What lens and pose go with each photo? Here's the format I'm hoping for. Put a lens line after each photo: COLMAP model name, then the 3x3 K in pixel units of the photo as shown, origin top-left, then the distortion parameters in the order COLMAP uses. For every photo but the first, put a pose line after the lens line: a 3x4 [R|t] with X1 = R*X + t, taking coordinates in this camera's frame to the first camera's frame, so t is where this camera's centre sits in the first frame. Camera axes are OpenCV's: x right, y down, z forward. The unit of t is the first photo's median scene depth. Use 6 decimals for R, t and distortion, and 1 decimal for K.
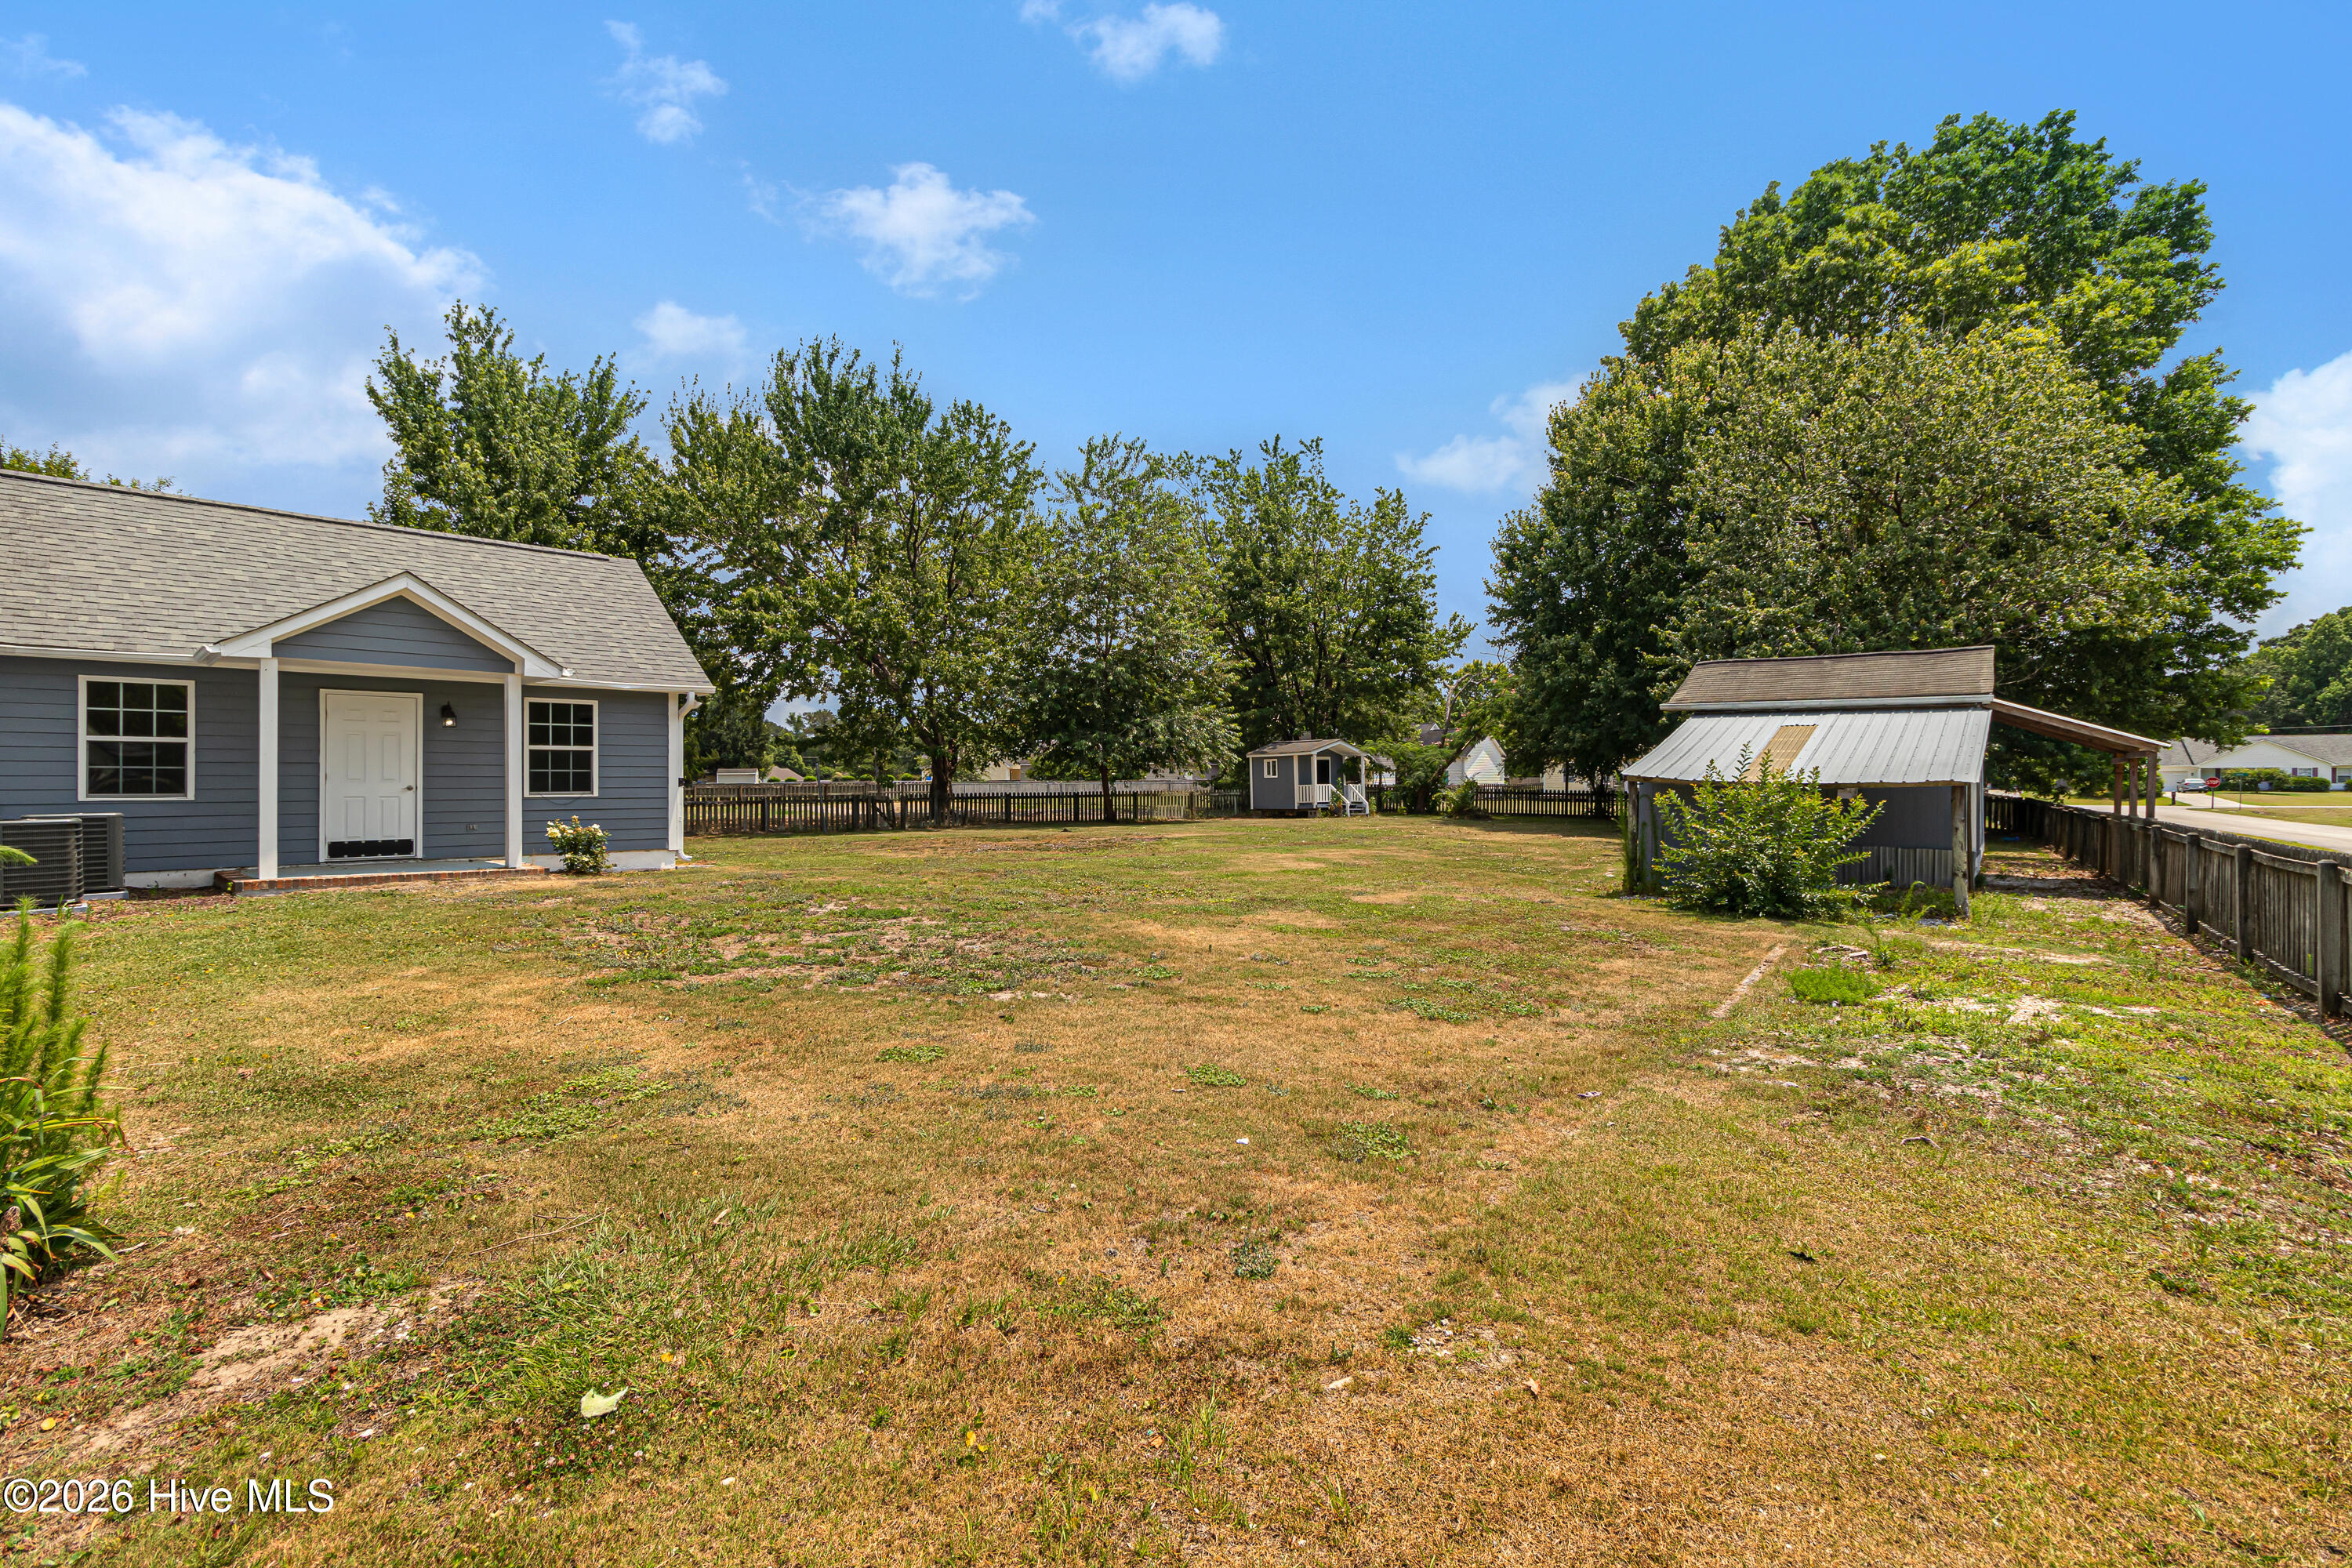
lens RADIAL K [[1124.6, 0, 1164.0], [0, 1124.6, 781.2], [0, 0, 1]] dist [0.009353, -0.000669]
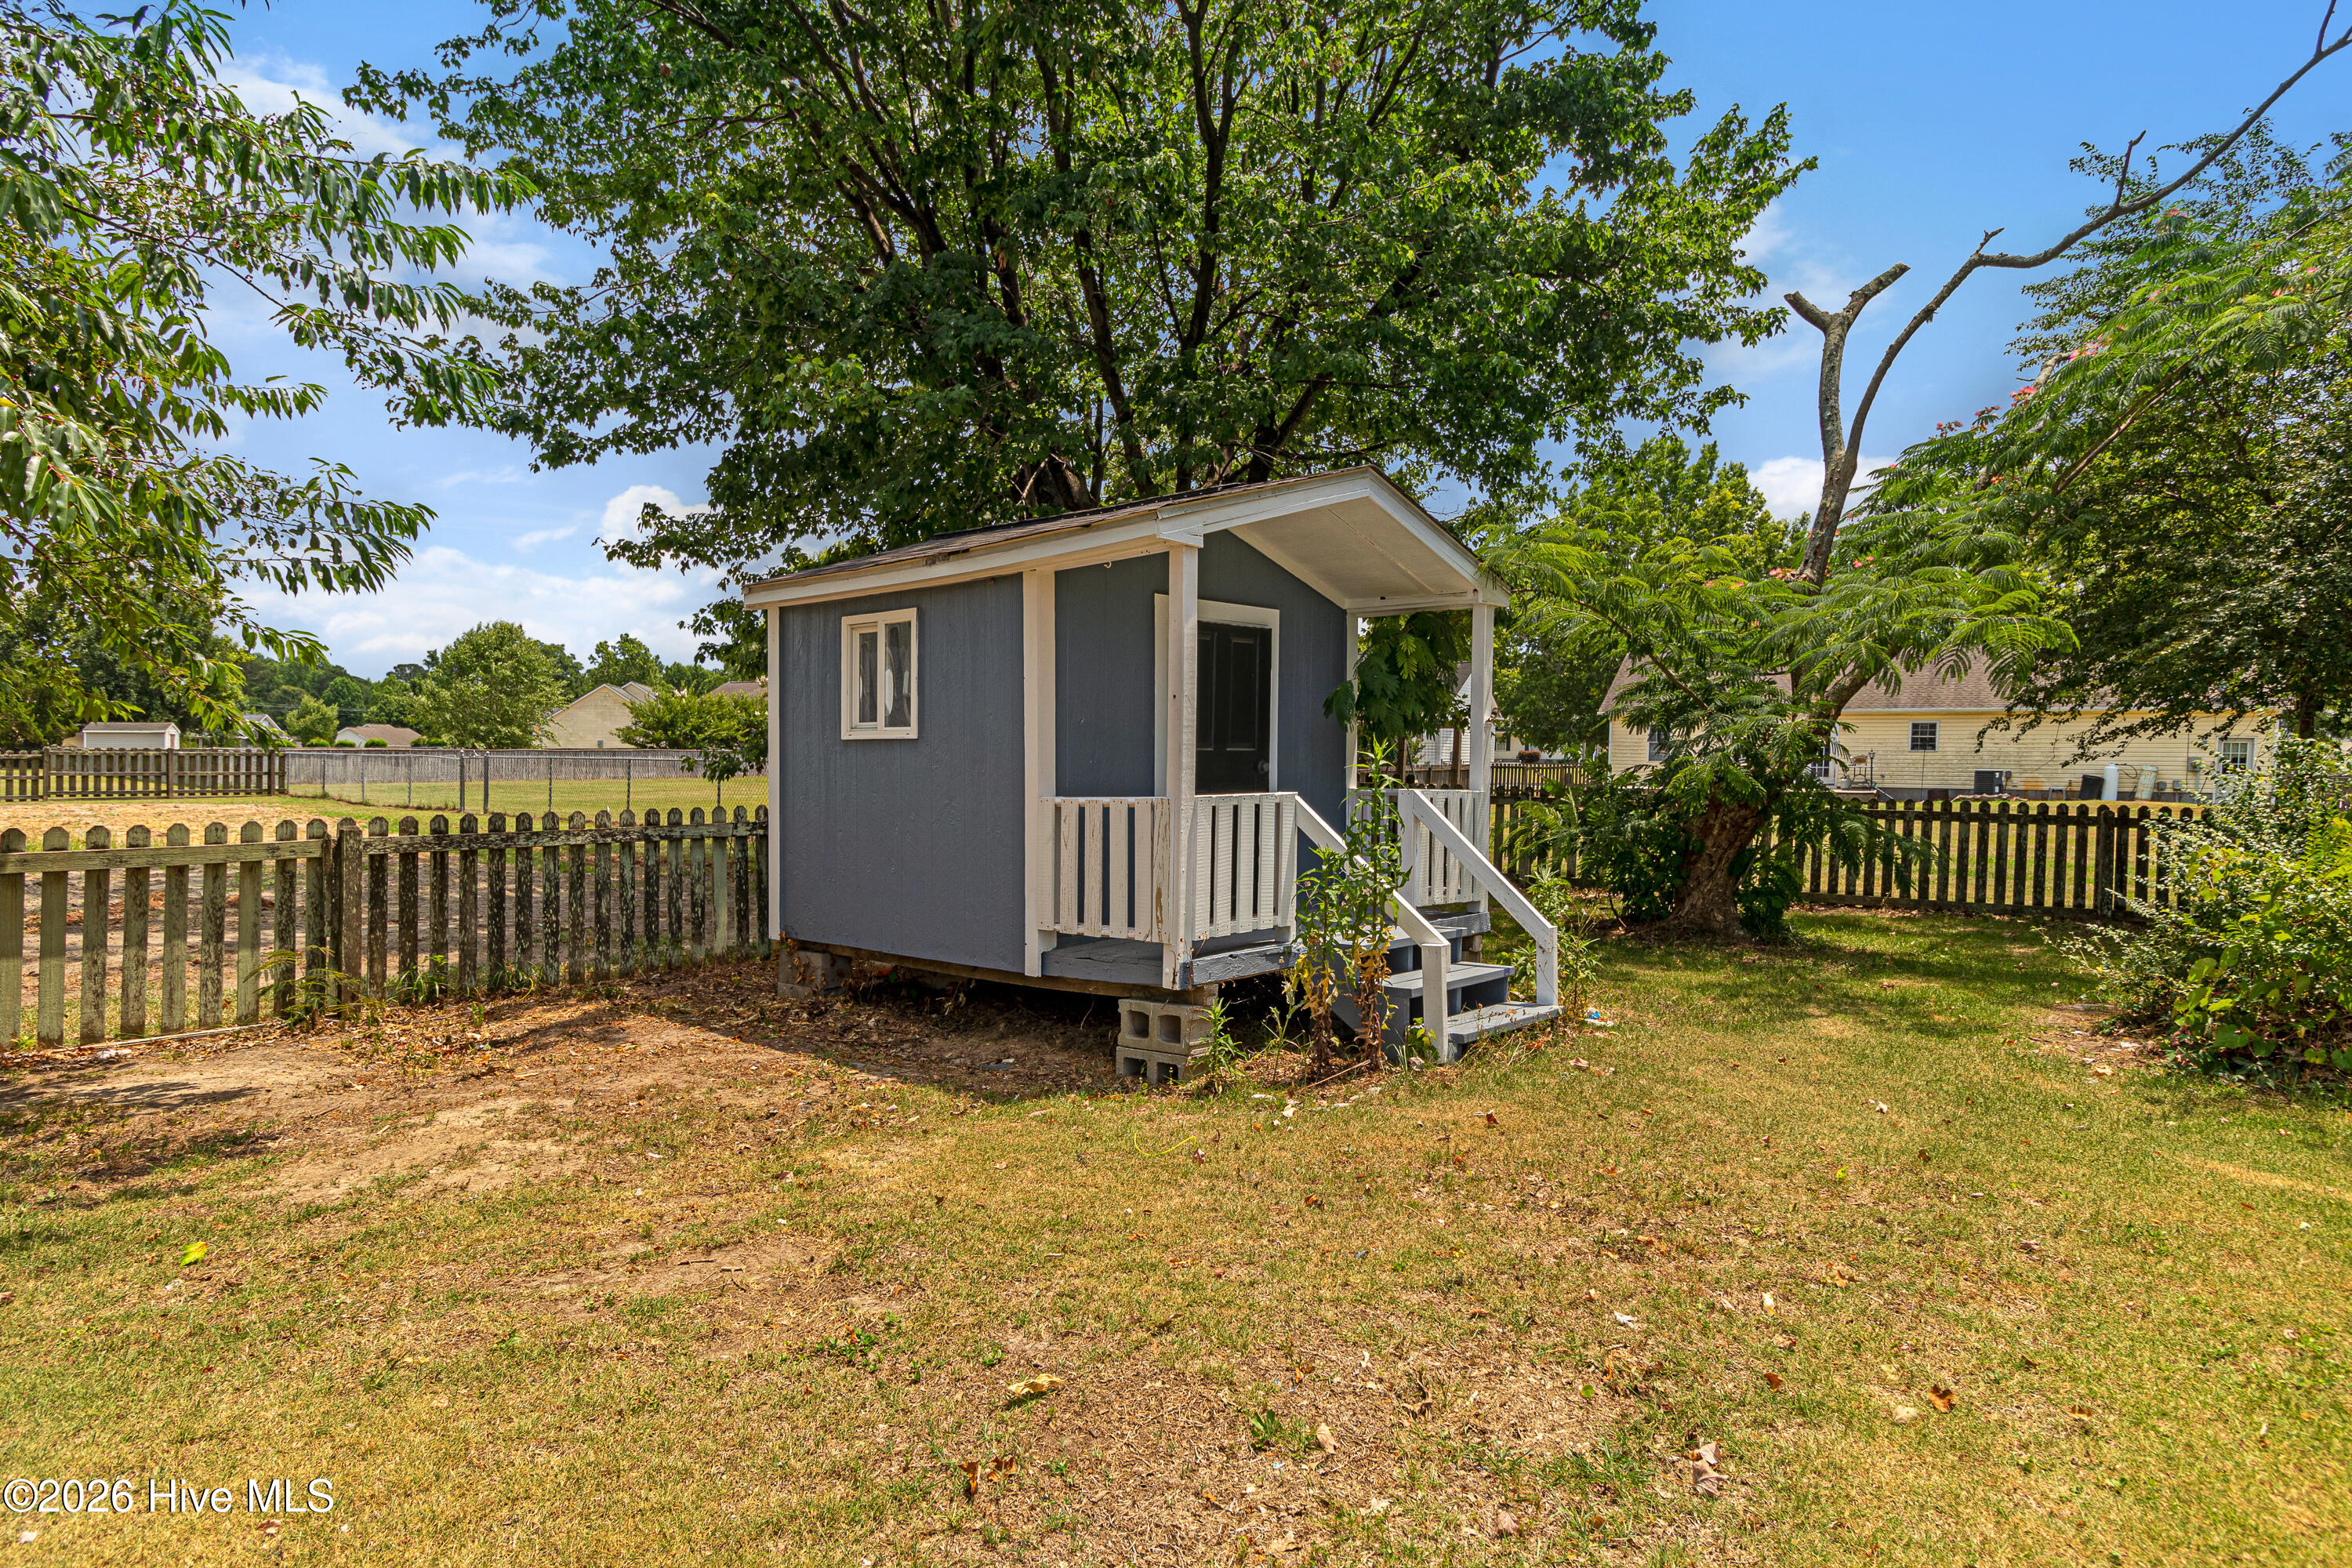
lens RADIAL K [[1357.2, 0, 1175.4], [0, 1357.2, 783.0], [0, 0, 1]] dist [0.003173, -0.000425]
pose [[0.989882, 0.015108, 0.141083, 0.126312], [-0.020782, 0.999030, 0.038826, -0.005577], [-0.140360, -0.041365, 0.989236, 0.953311]]
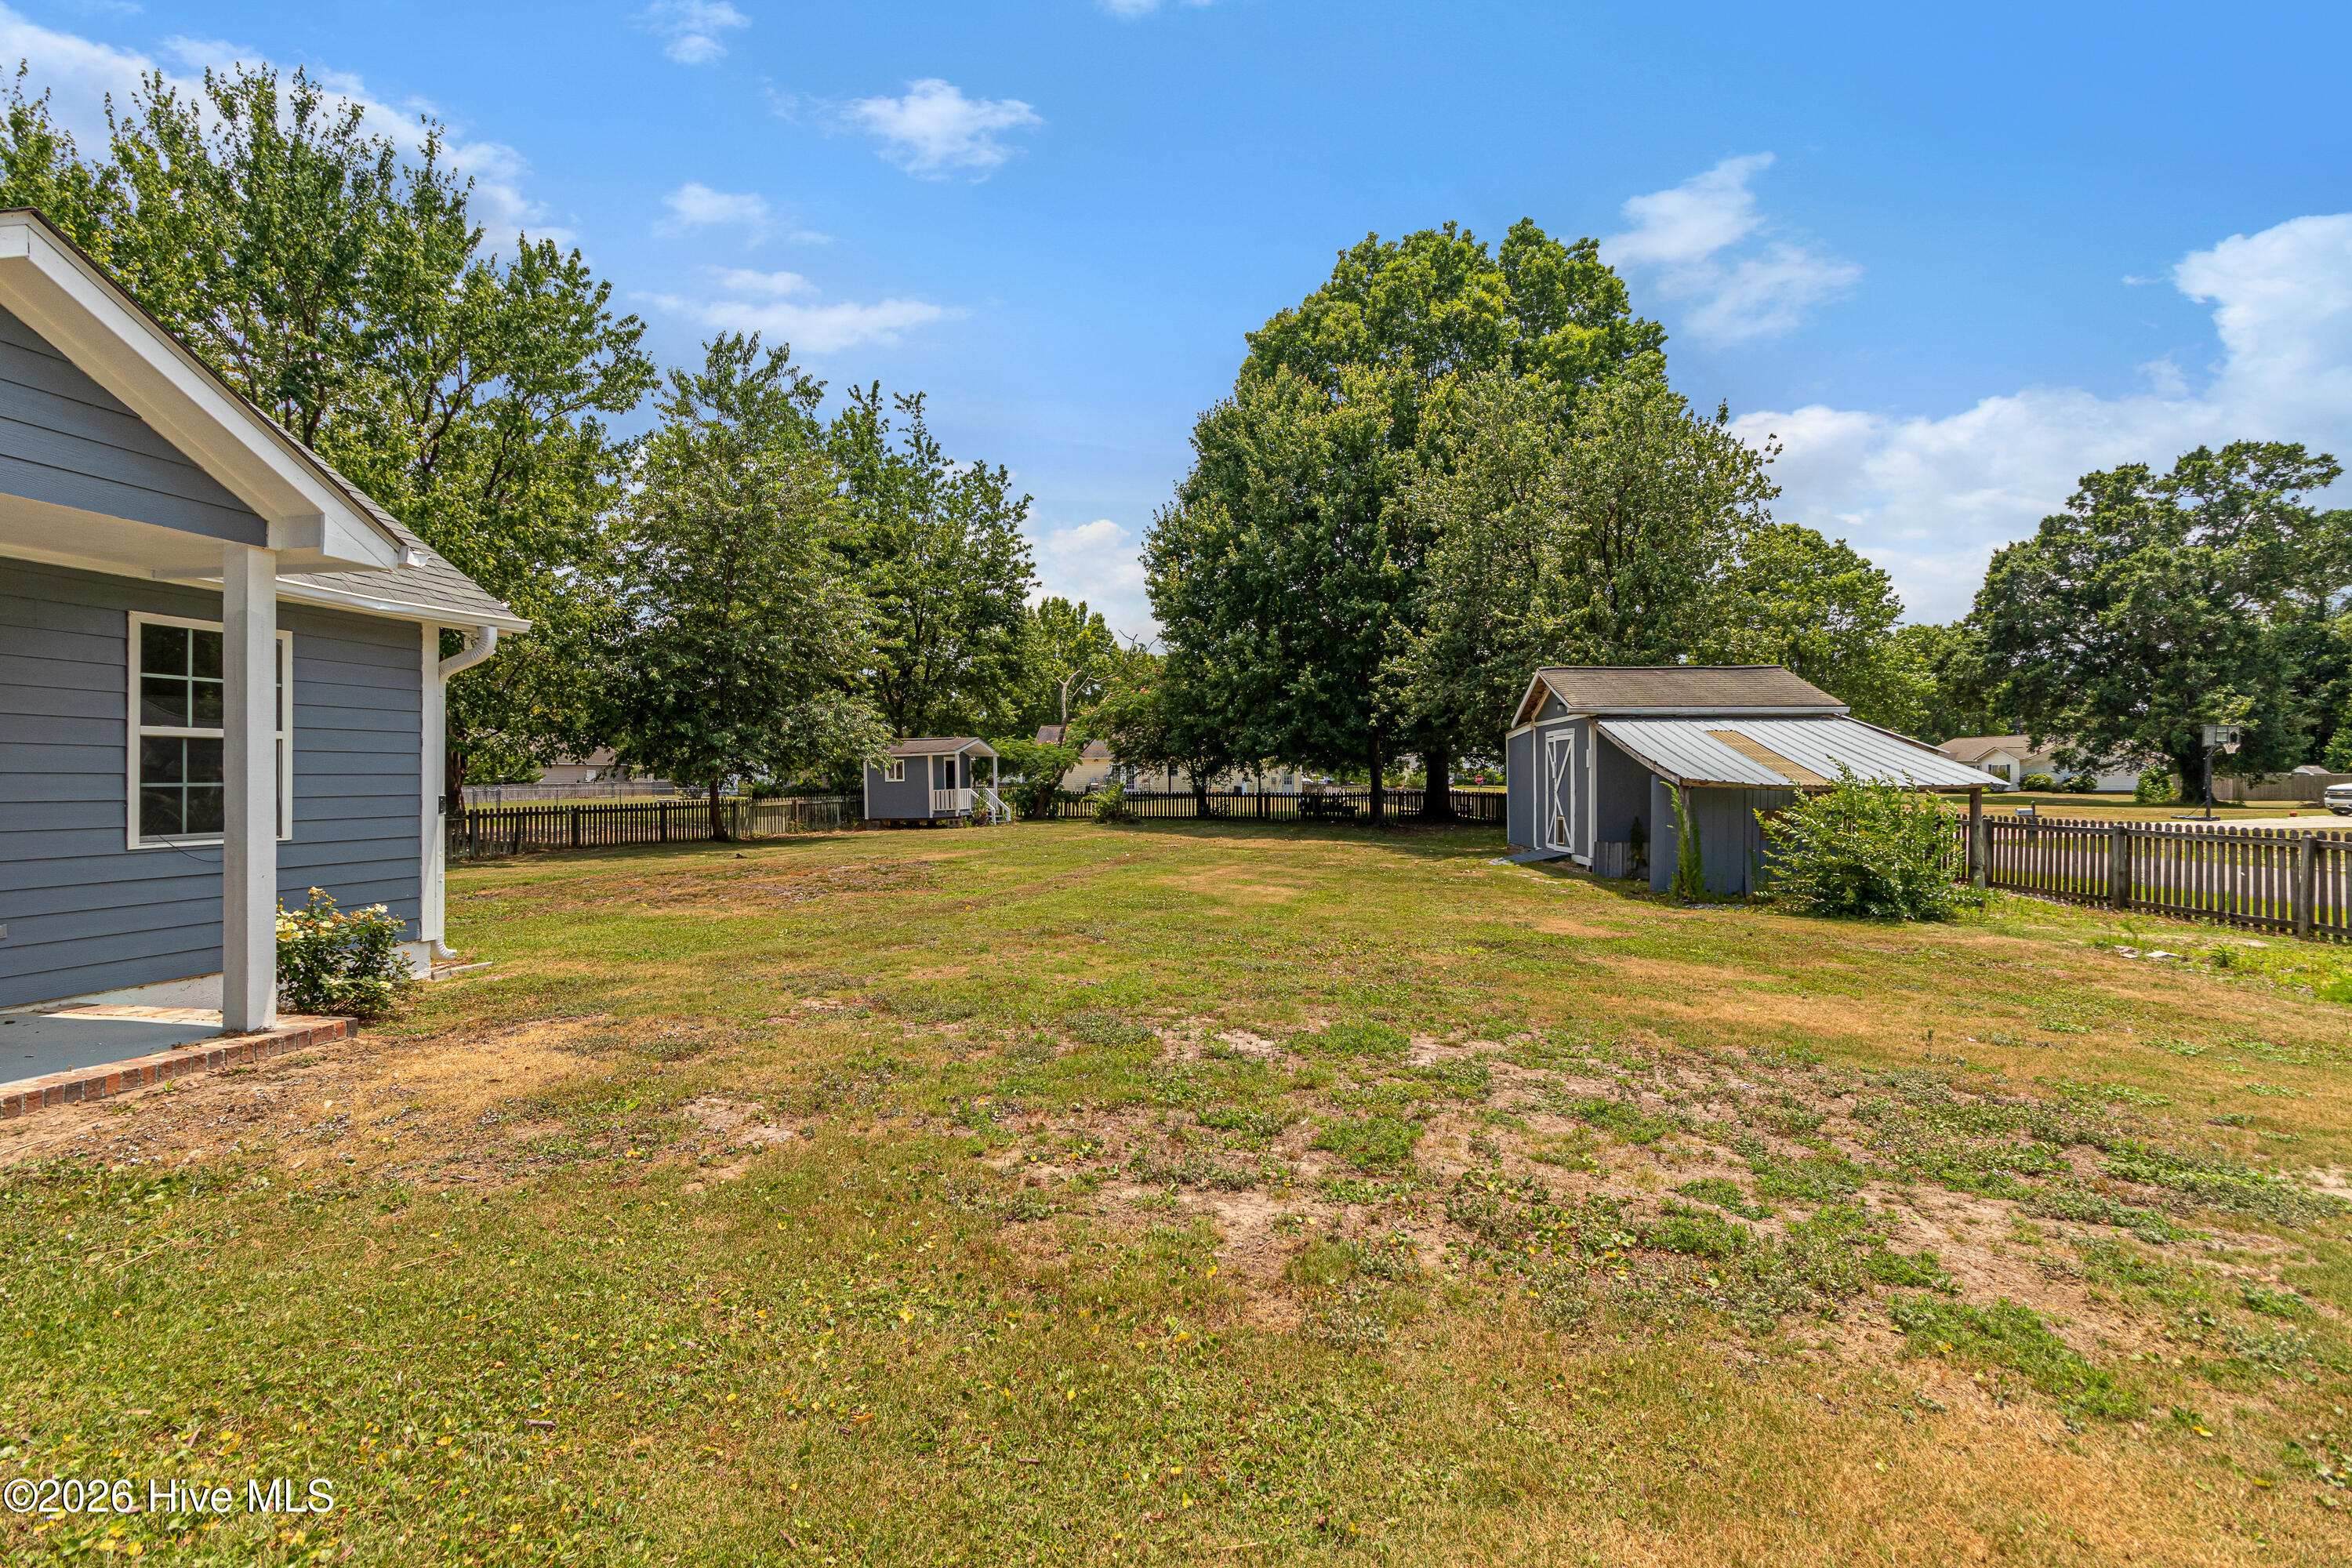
lens RADIAL K [[1124.6, 0, 1193.1], [0, 1124.6, 767.1], [0, 0, 1]] dist [0.009353, -0.000669]
pose [[0.832005, -0.001057, 0.554767, -0.218529], [0.007991, 0.999917, -0.010080, -0.004237], [-0.554710, 0.012820, 0.831945, 0.199456]]
